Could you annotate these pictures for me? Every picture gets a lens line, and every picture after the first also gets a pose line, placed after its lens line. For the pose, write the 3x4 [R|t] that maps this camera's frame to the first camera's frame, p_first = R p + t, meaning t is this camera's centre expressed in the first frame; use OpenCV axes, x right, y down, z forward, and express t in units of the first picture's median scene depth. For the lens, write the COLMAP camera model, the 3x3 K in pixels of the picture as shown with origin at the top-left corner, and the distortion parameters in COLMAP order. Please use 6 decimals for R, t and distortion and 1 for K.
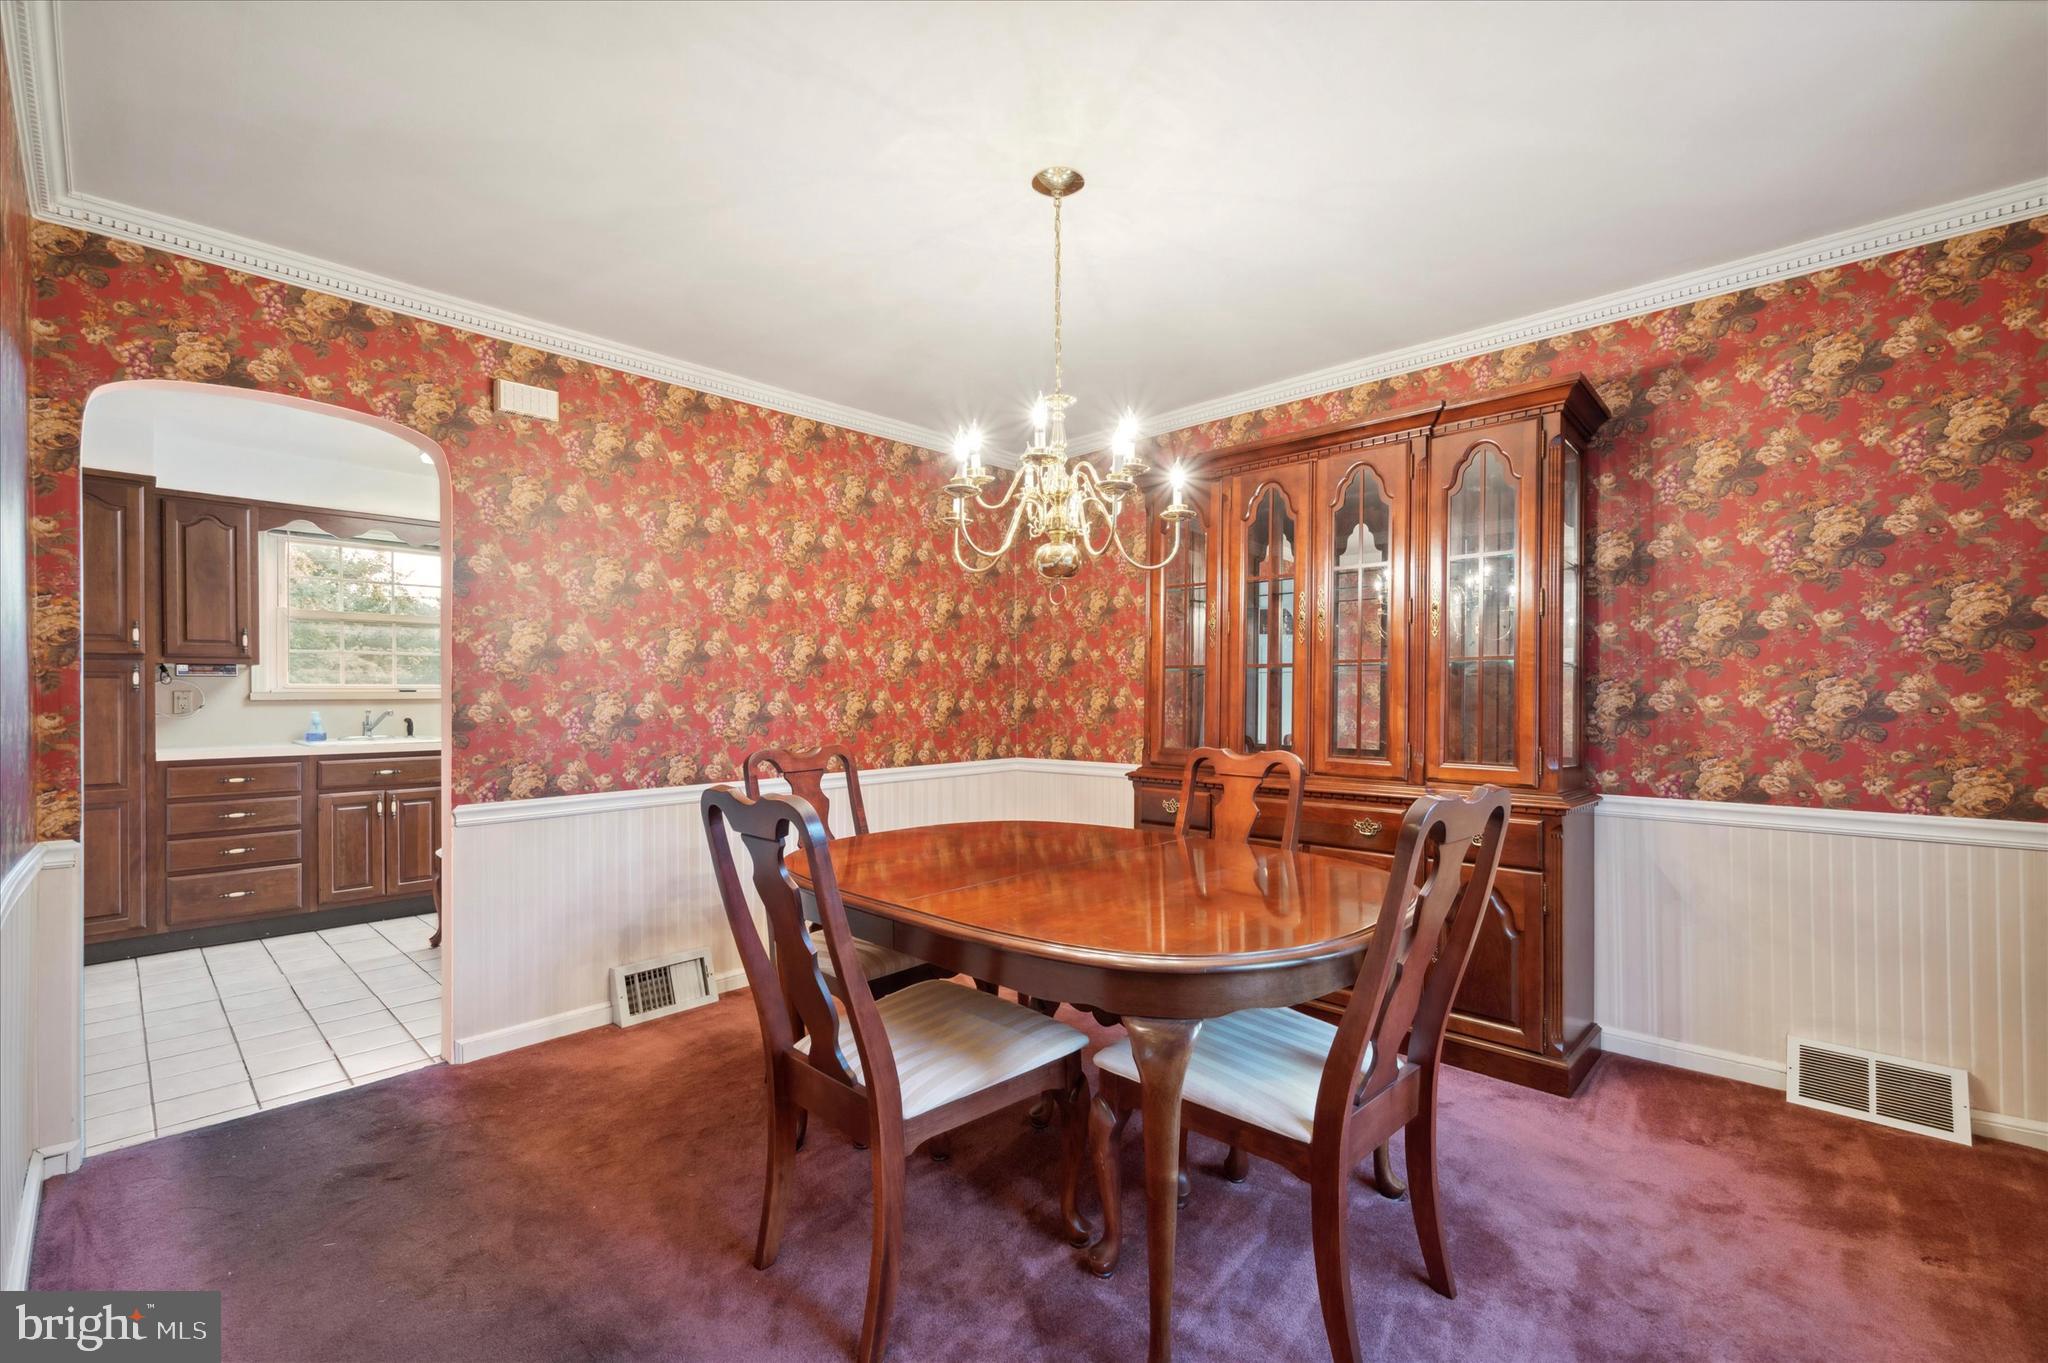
lens RADIAL K [[842.4, 0, 1027.4], [0, 842.4, 689.2], [0, 0, 1]] dist [0.000443, -0.001102]
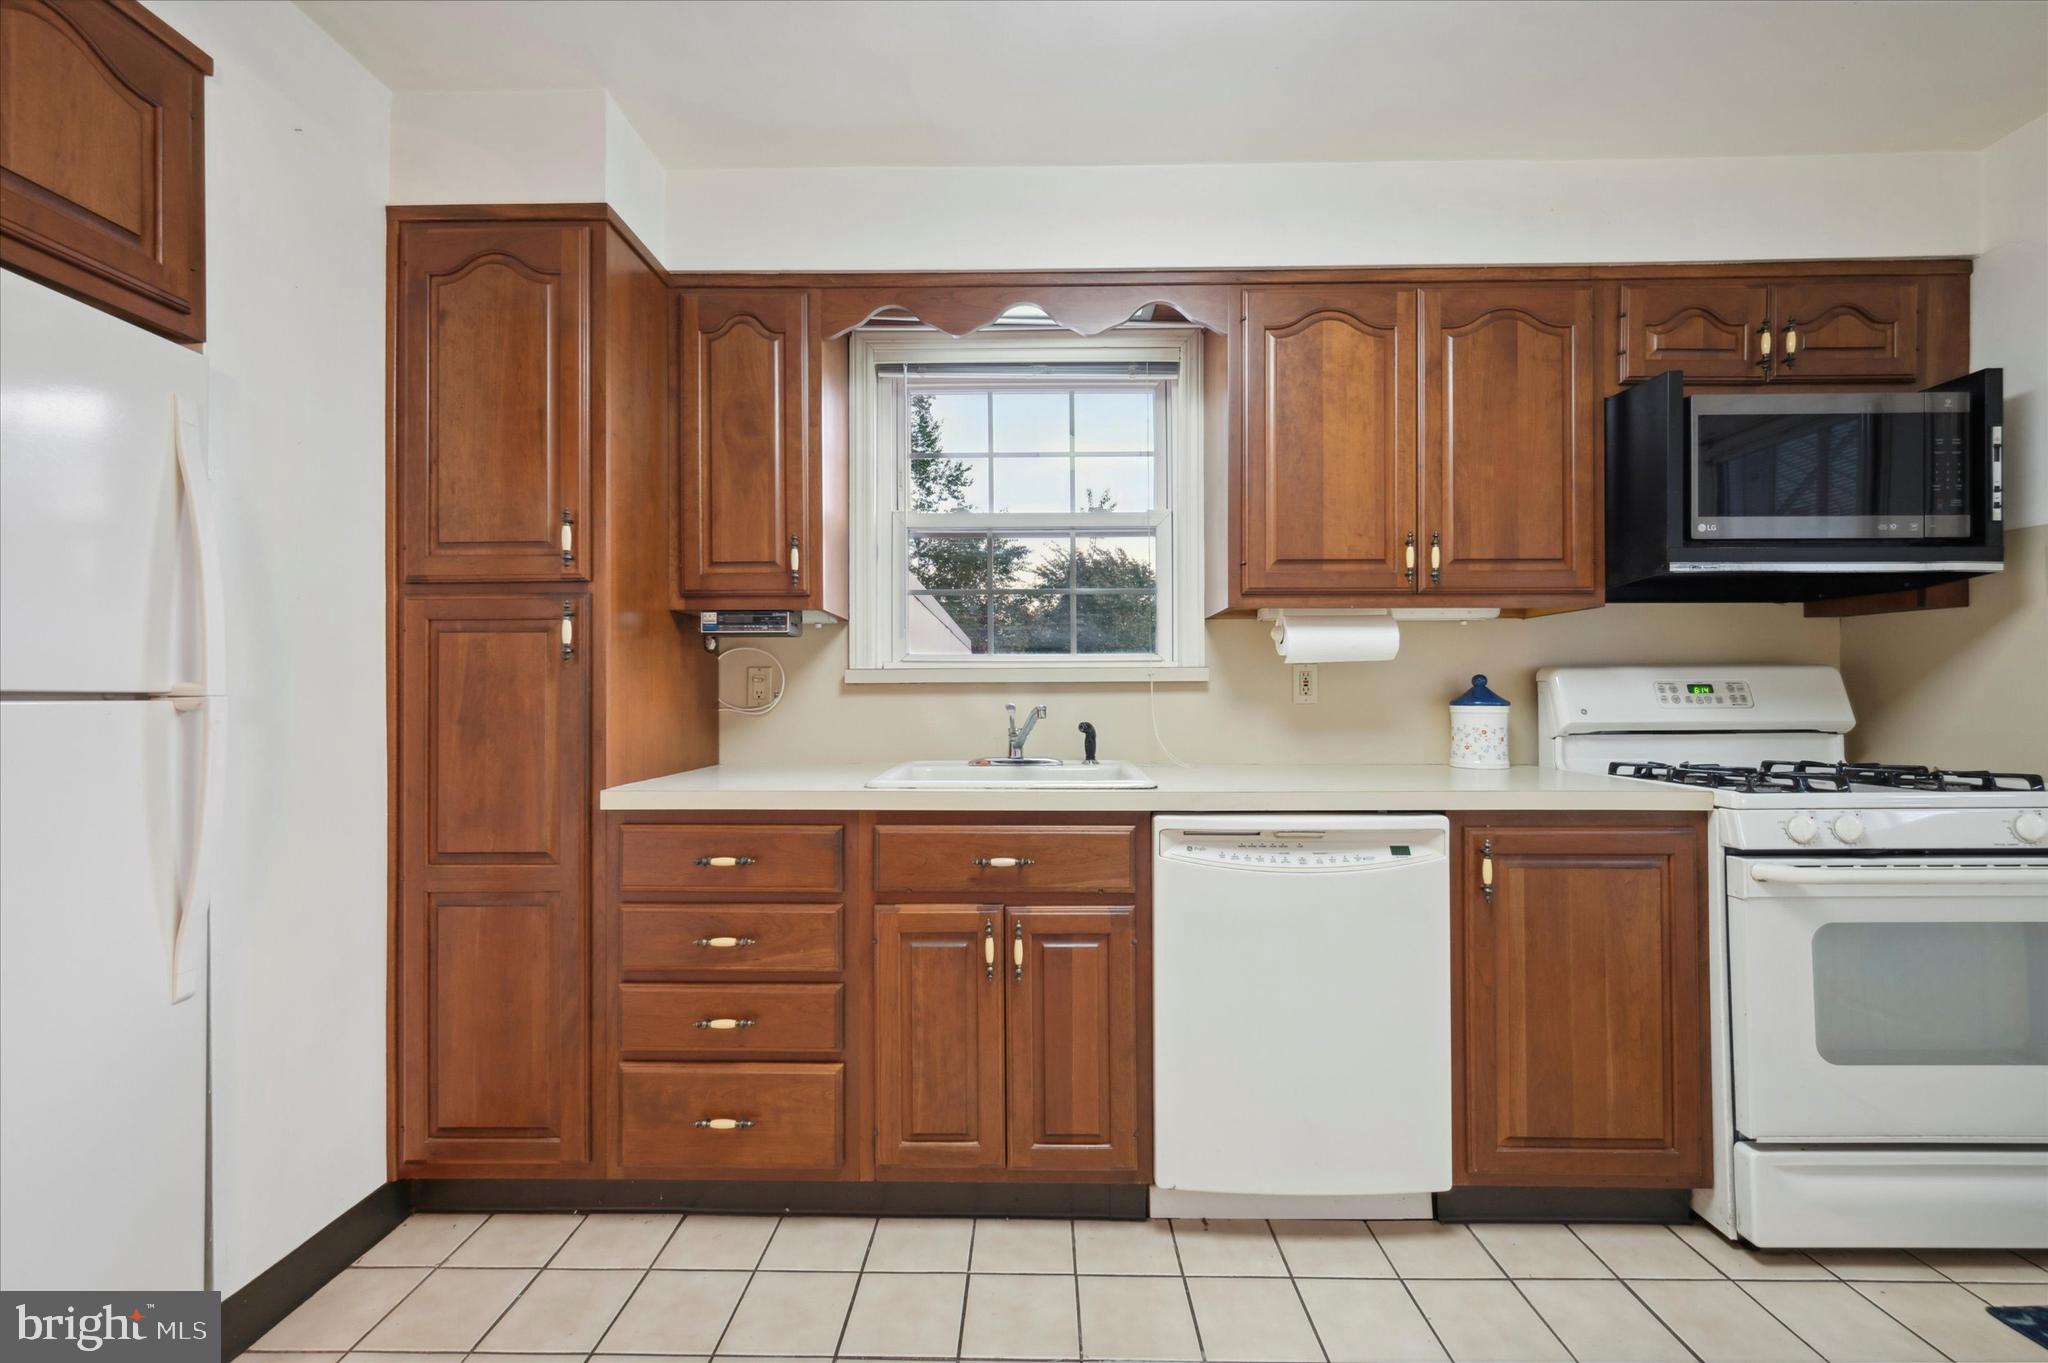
lens RADIAL K [[842.4, 0, 1027.4], [0, 842.4, 689.2], [0, 0, 1]] dist [0.000443, -0.001102]
pose [[0.669083, 0.001015, -0.743187, -0.485353], [0.004489, 0.999975, 0.005407, 0.015801], [0.743174, -0.006954, 0.669062, 0.786730]]
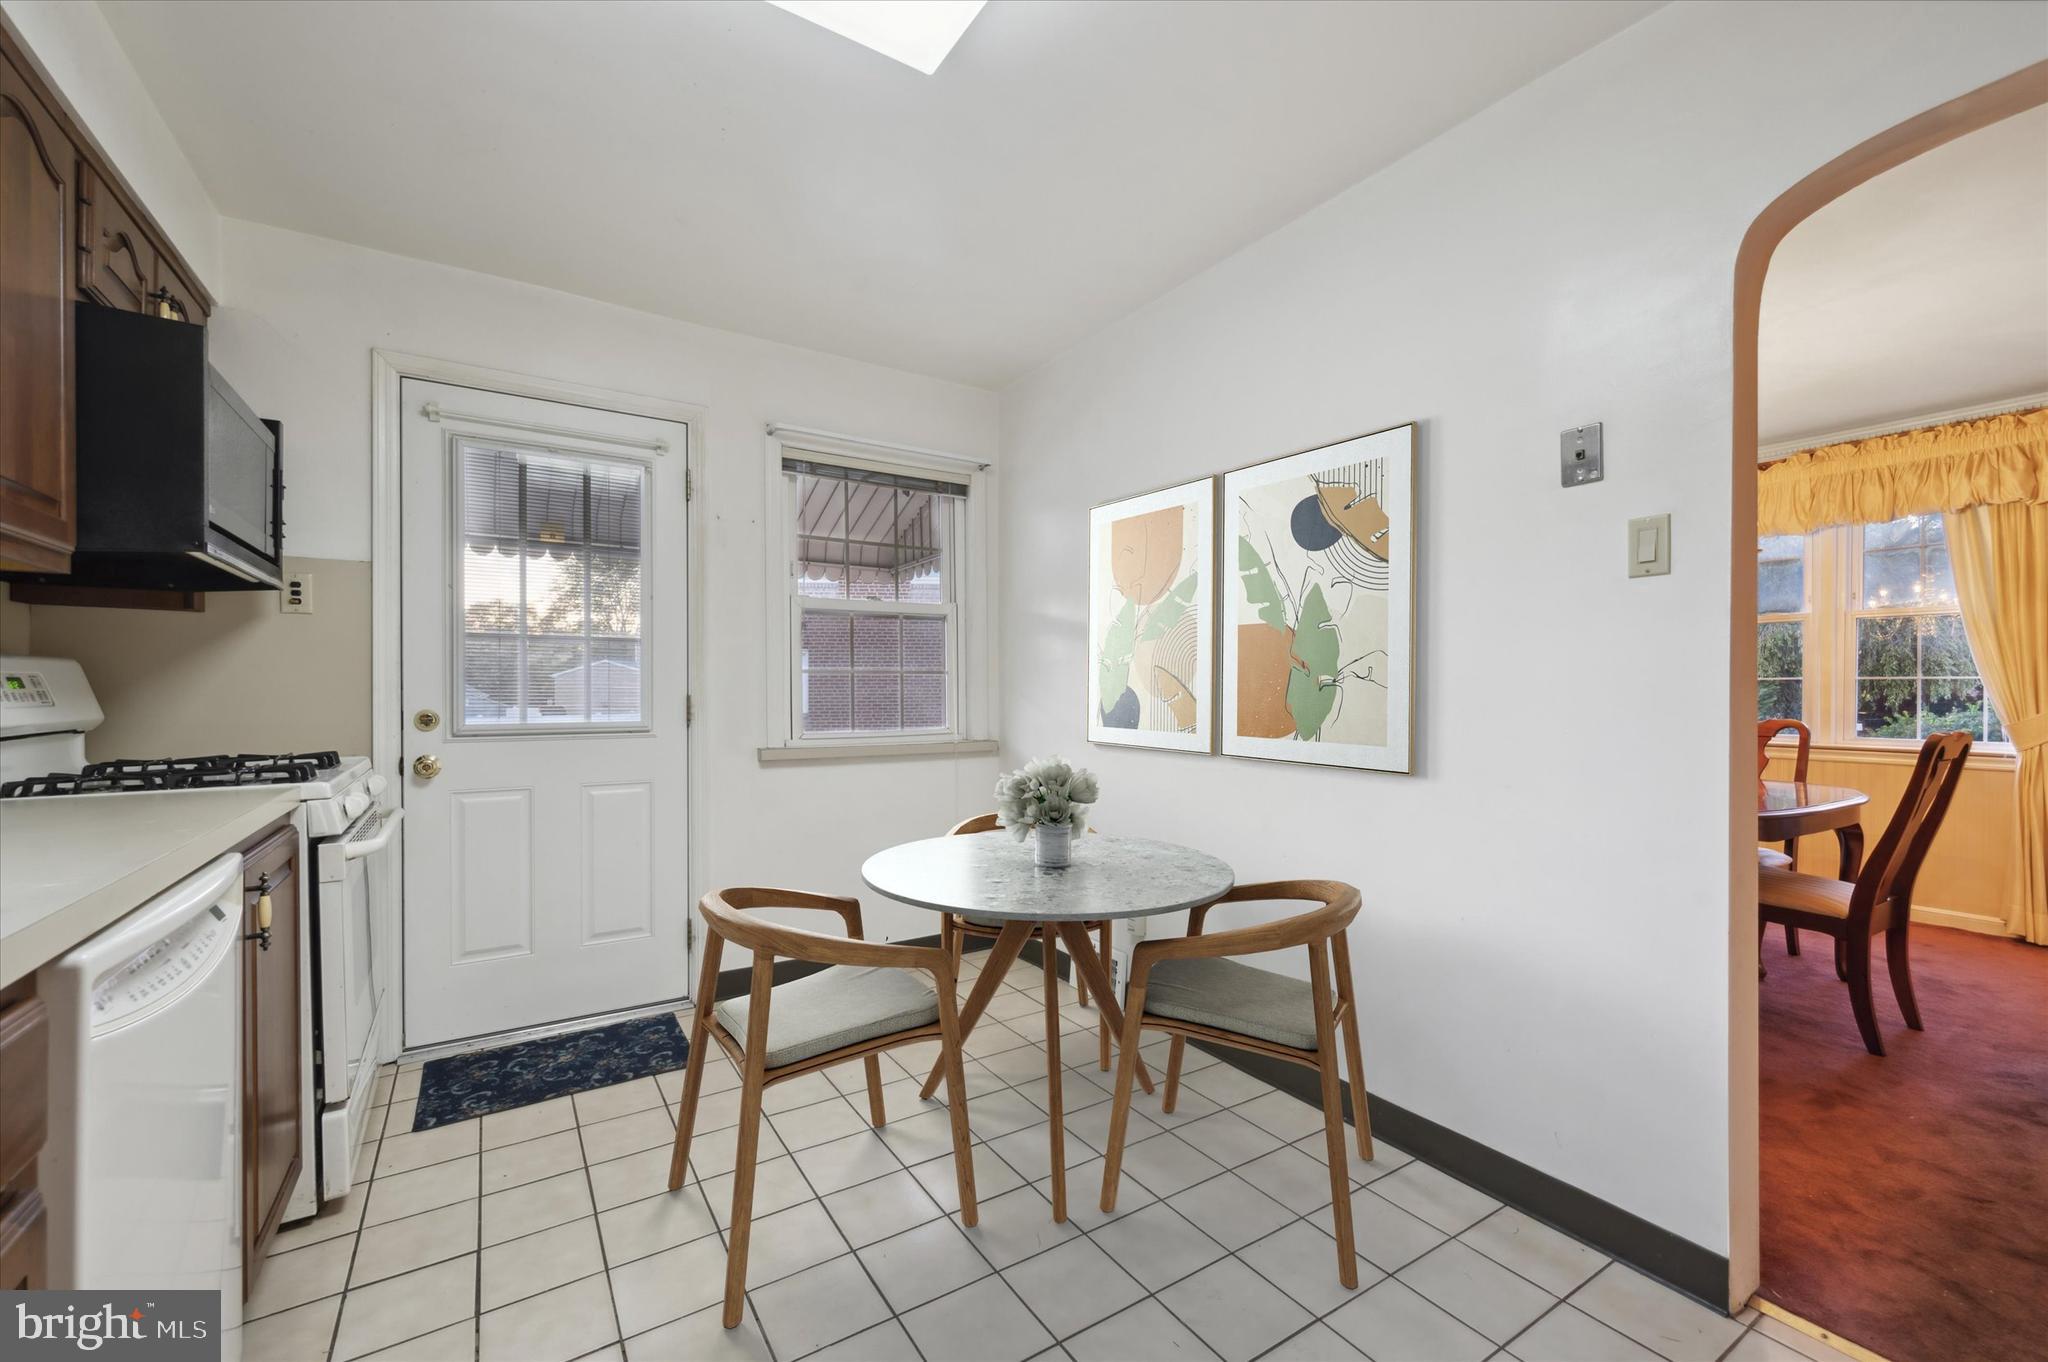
lens RADIAL K [[842.4, 0, 1027.4], [0, 842.4, 688.7], [0, 0, 1]] dist [0.000443, -0.001102]
pose [[0.249036, -0.000752, 0.968494, -0.892176], [-0.001087, 0.999999, 0.001056, 0.022452], [-0.968494, -0.001316, 0.249035, 0.862860]]
